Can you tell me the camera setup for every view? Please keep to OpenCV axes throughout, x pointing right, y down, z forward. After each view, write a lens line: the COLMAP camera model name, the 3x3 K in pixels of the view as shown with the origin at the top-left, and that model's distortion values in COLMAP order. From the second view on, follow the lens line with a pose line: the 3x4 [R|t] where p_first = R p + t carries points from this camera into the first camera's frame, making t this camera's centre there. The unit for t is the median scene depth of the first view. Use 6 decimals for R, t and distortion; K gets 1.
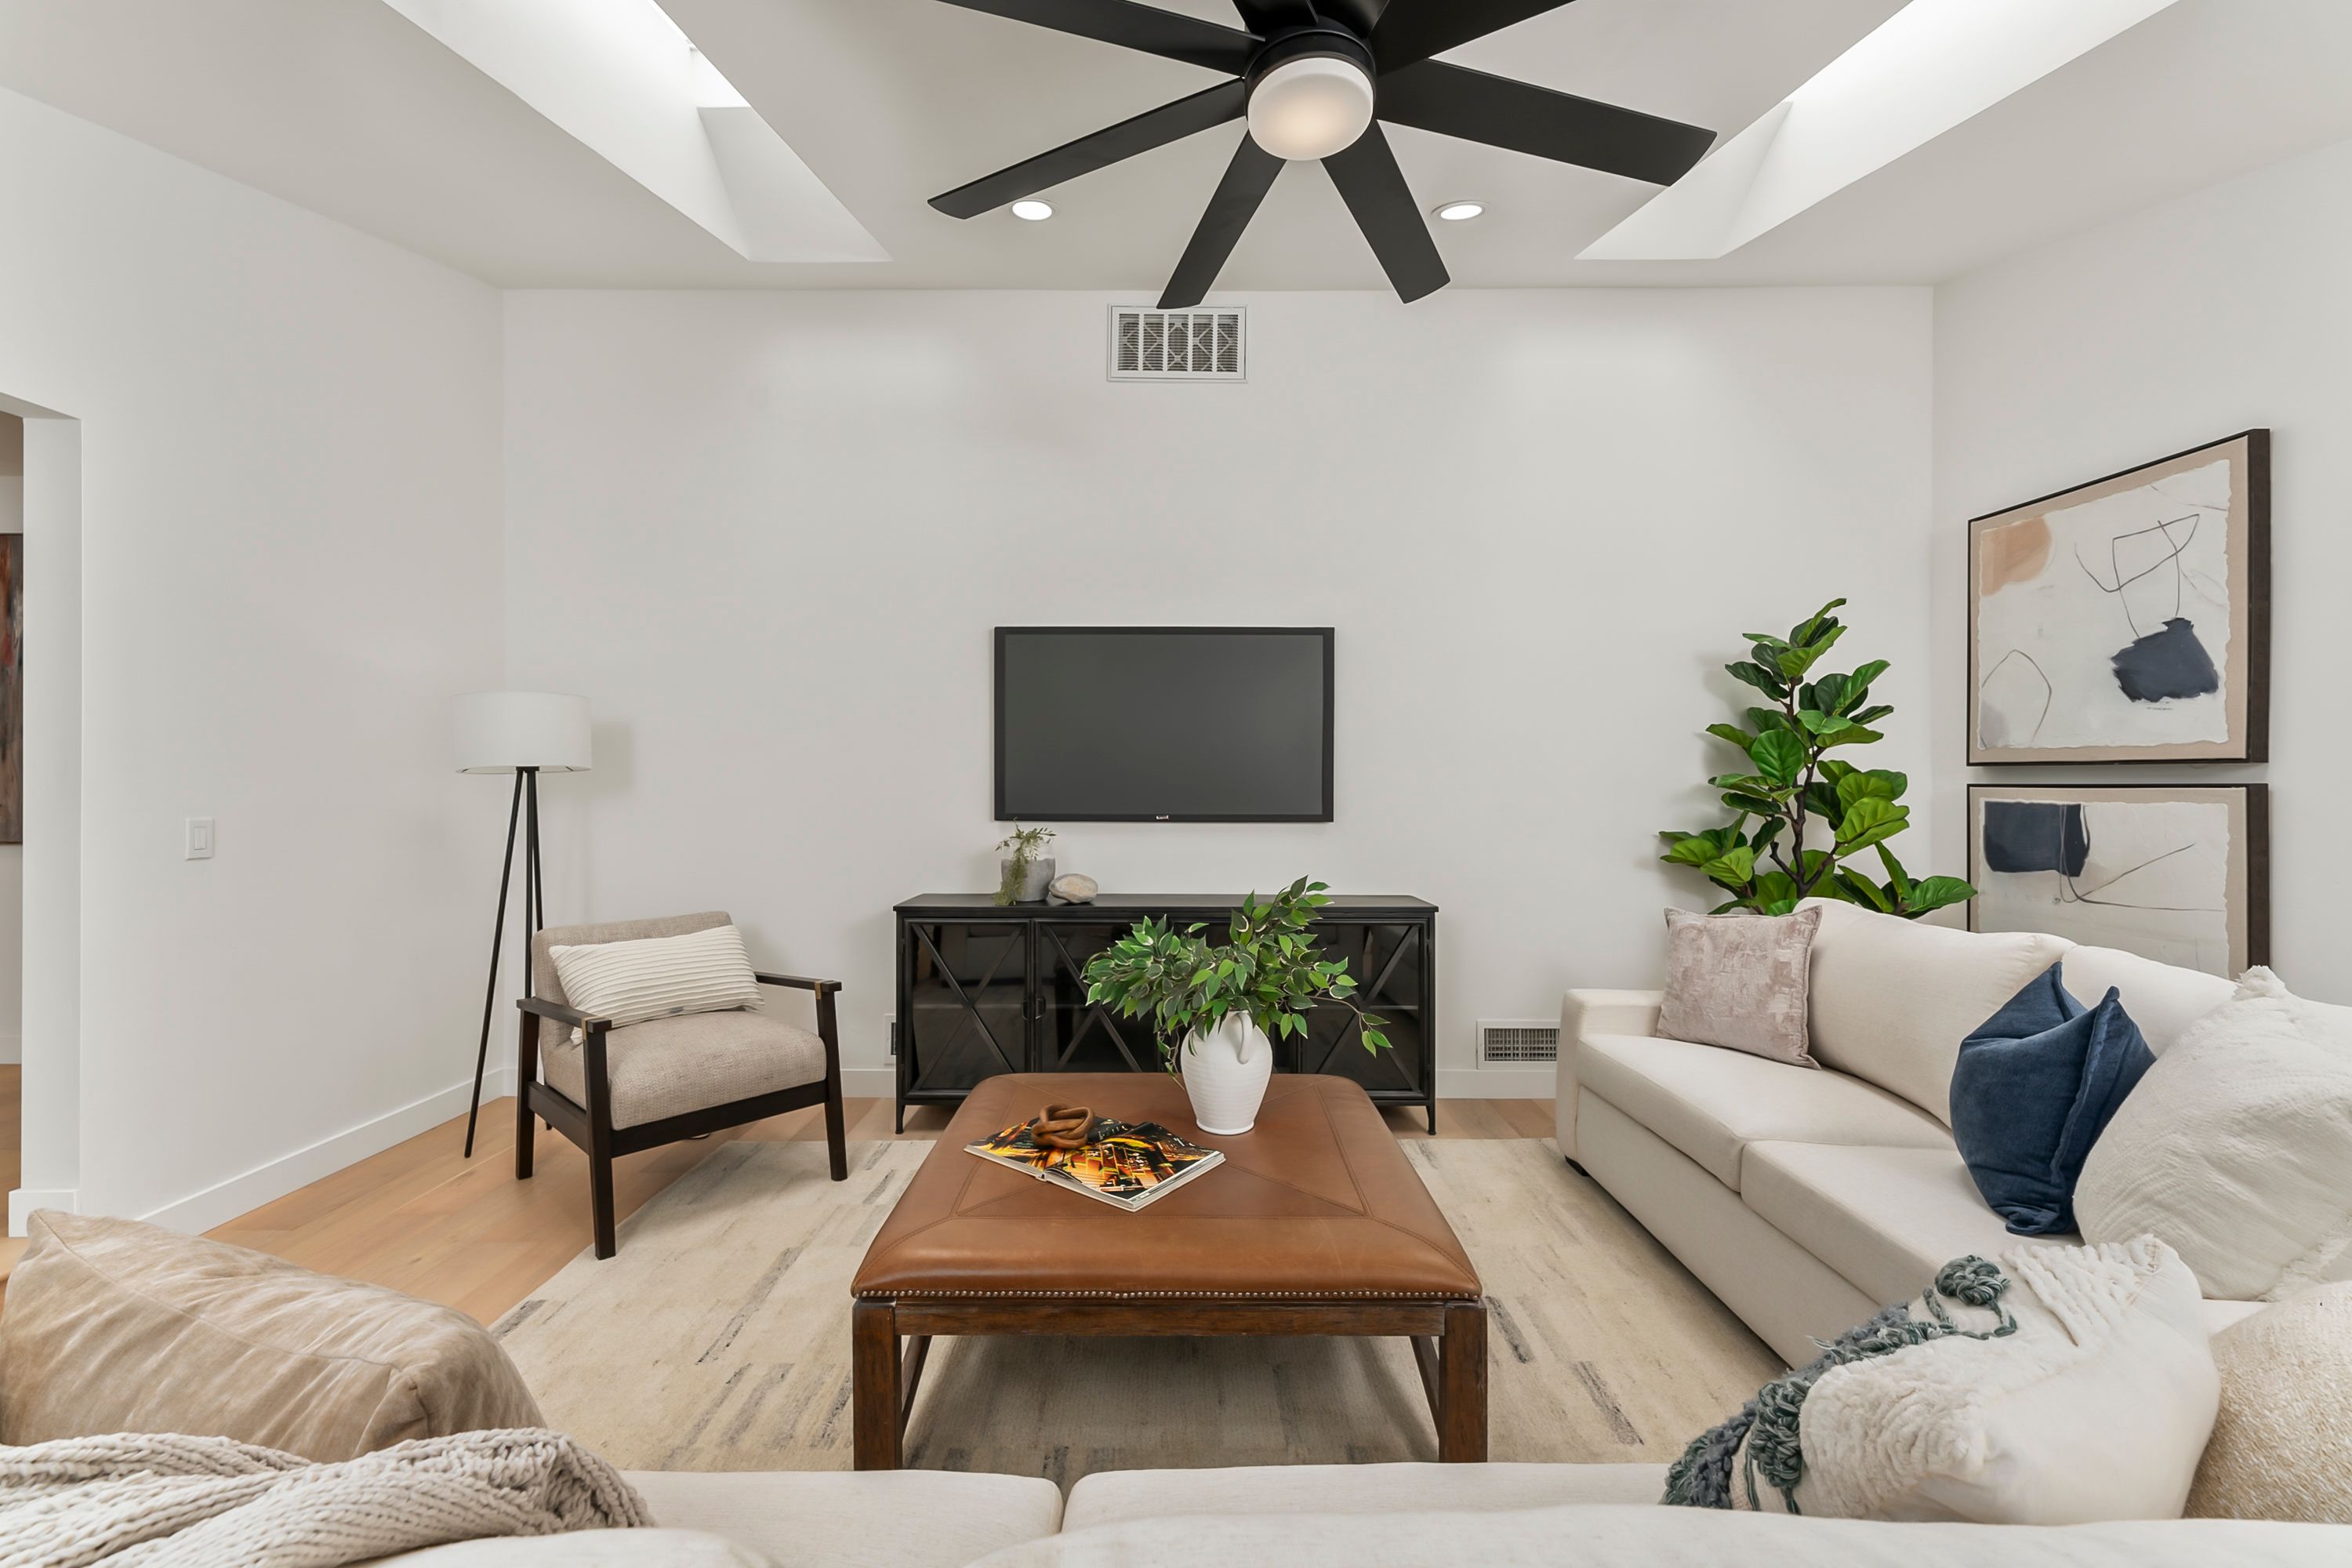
lens RADIAL K [[943.0, 0, 1177.2], [0, 943.0, 800.8], [0, 0, 1]] dist [-0.000413, -0.000475]
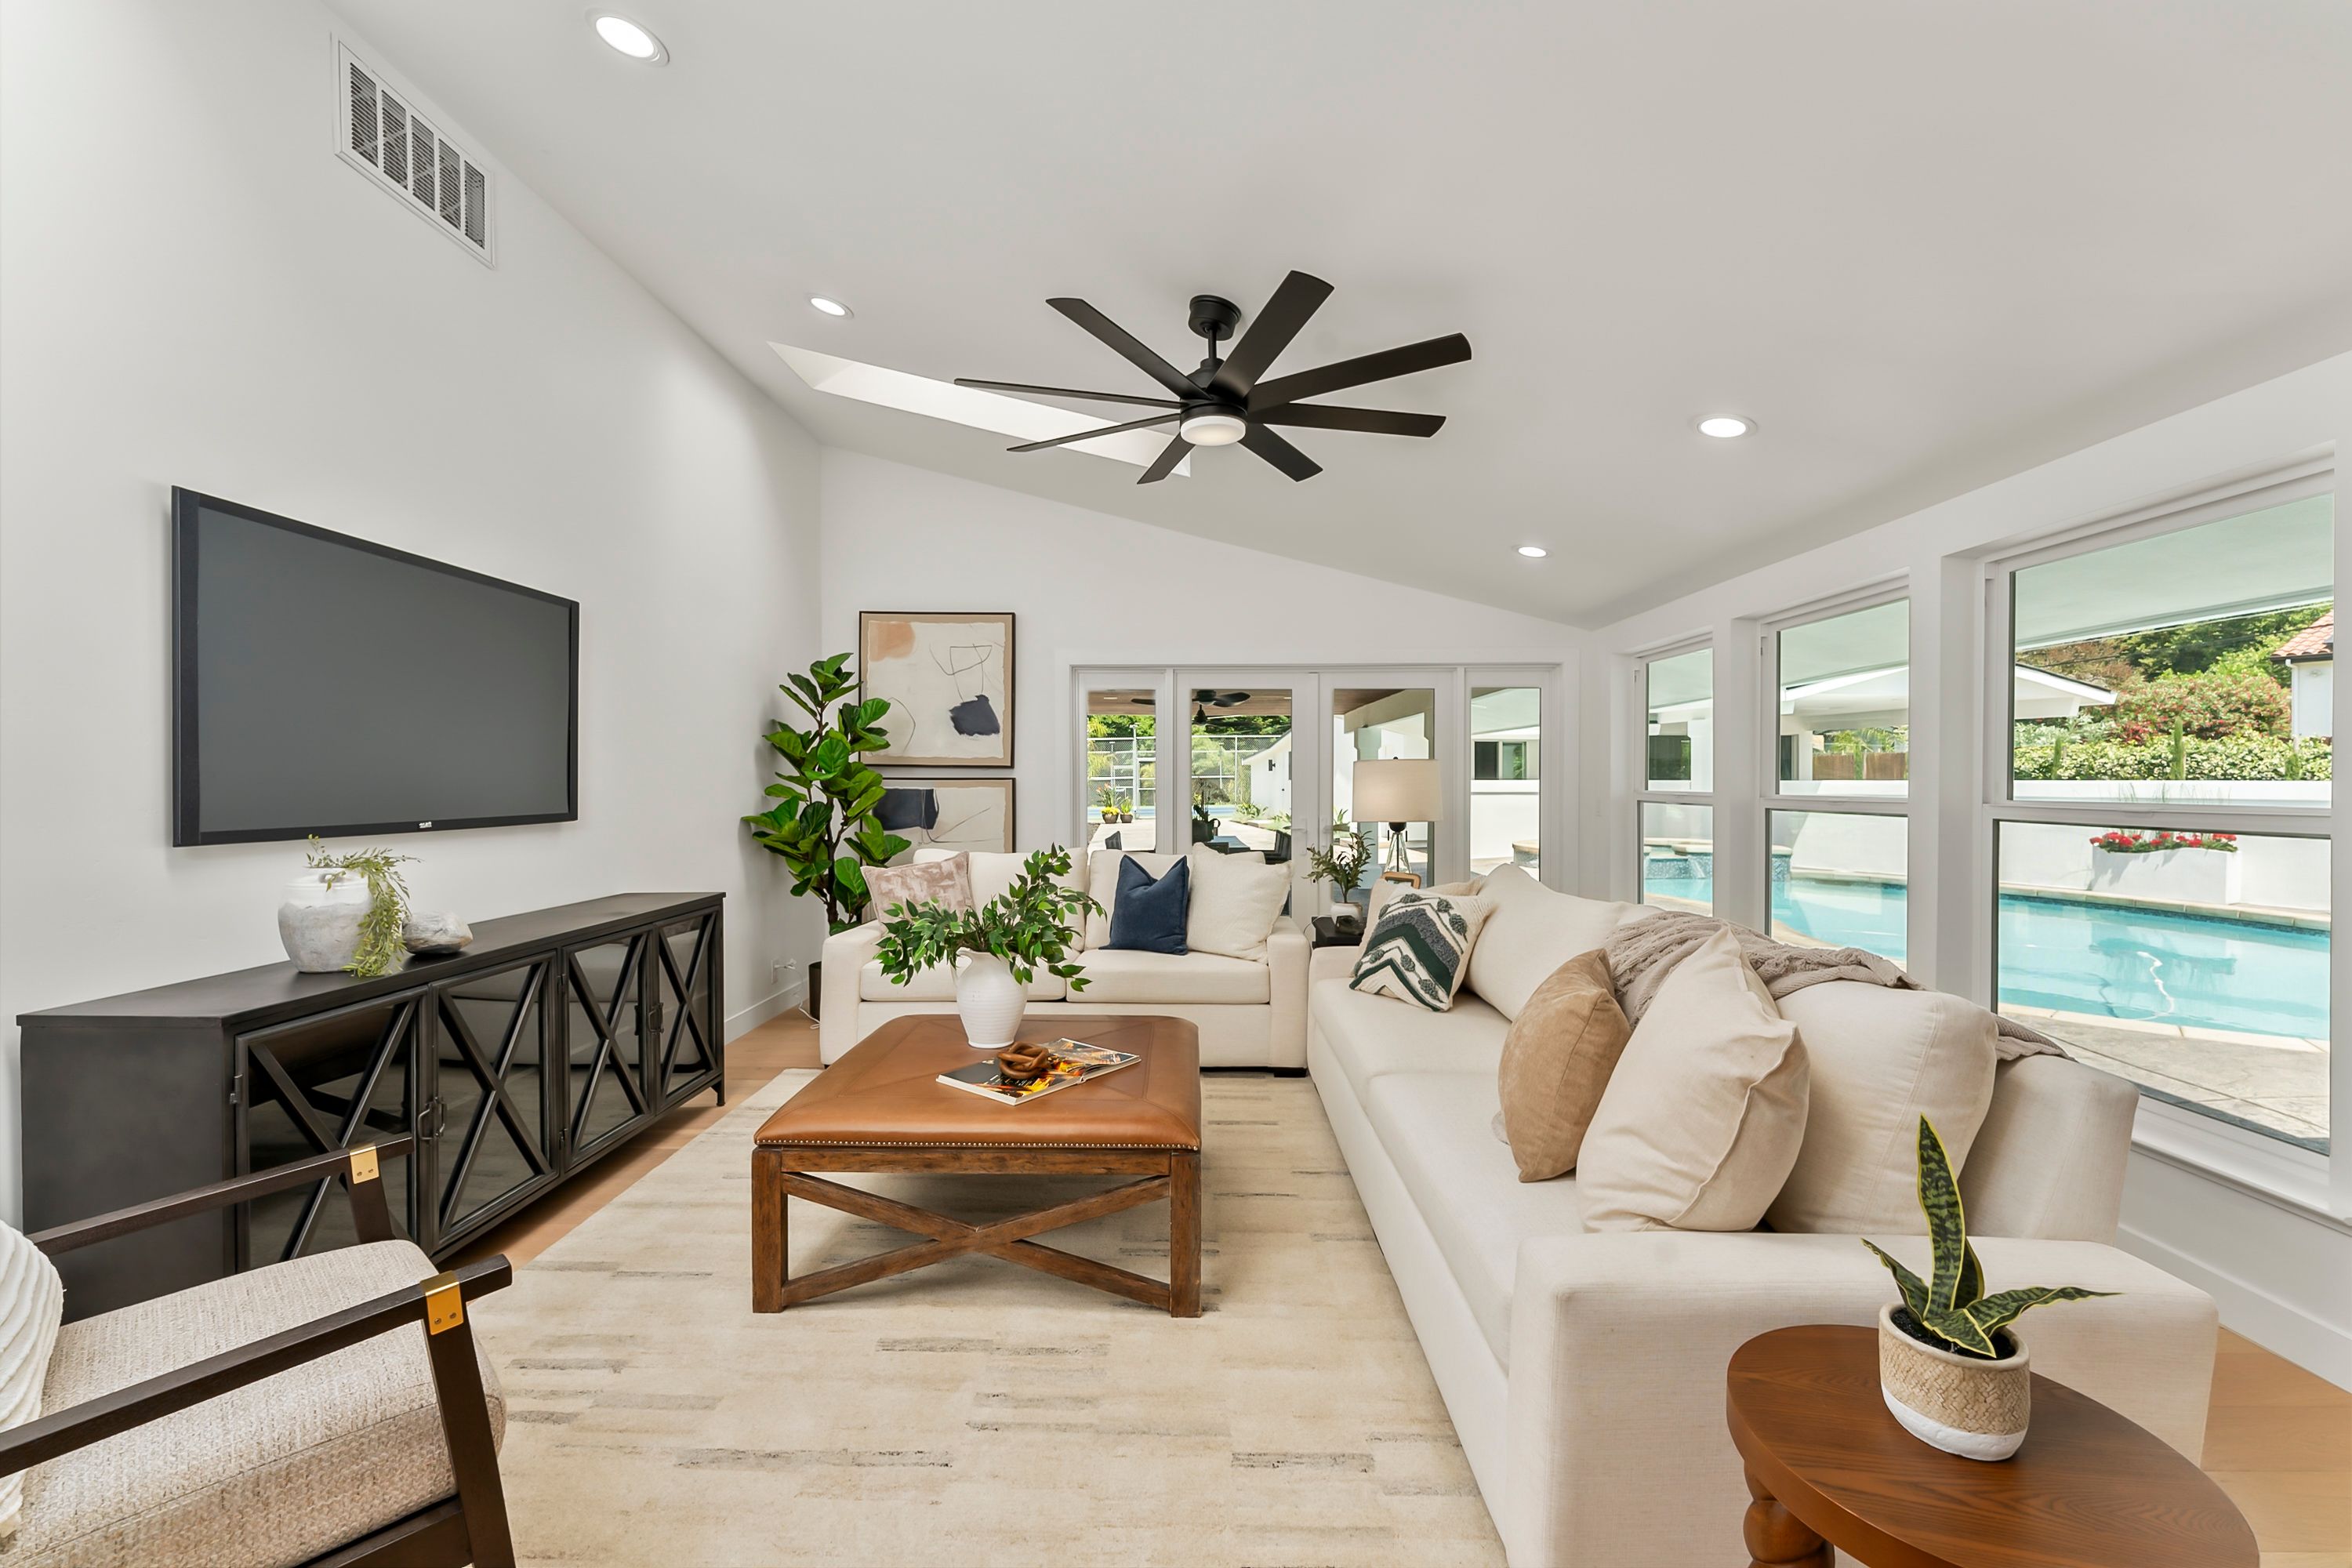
lens RADIAL K [[1001.3, 0, 1176.0], [0, 1001.3, 784.0], [0, 0, 1]] dist [0.000344, 0.000066]
pose [[-0.003899, -0.007976, 0.999961, -0.963551], [0.012083, 0.999895, 0.008023, -0.015580], [-0.999919, 0.012114, -0.003802, 0.542650]]
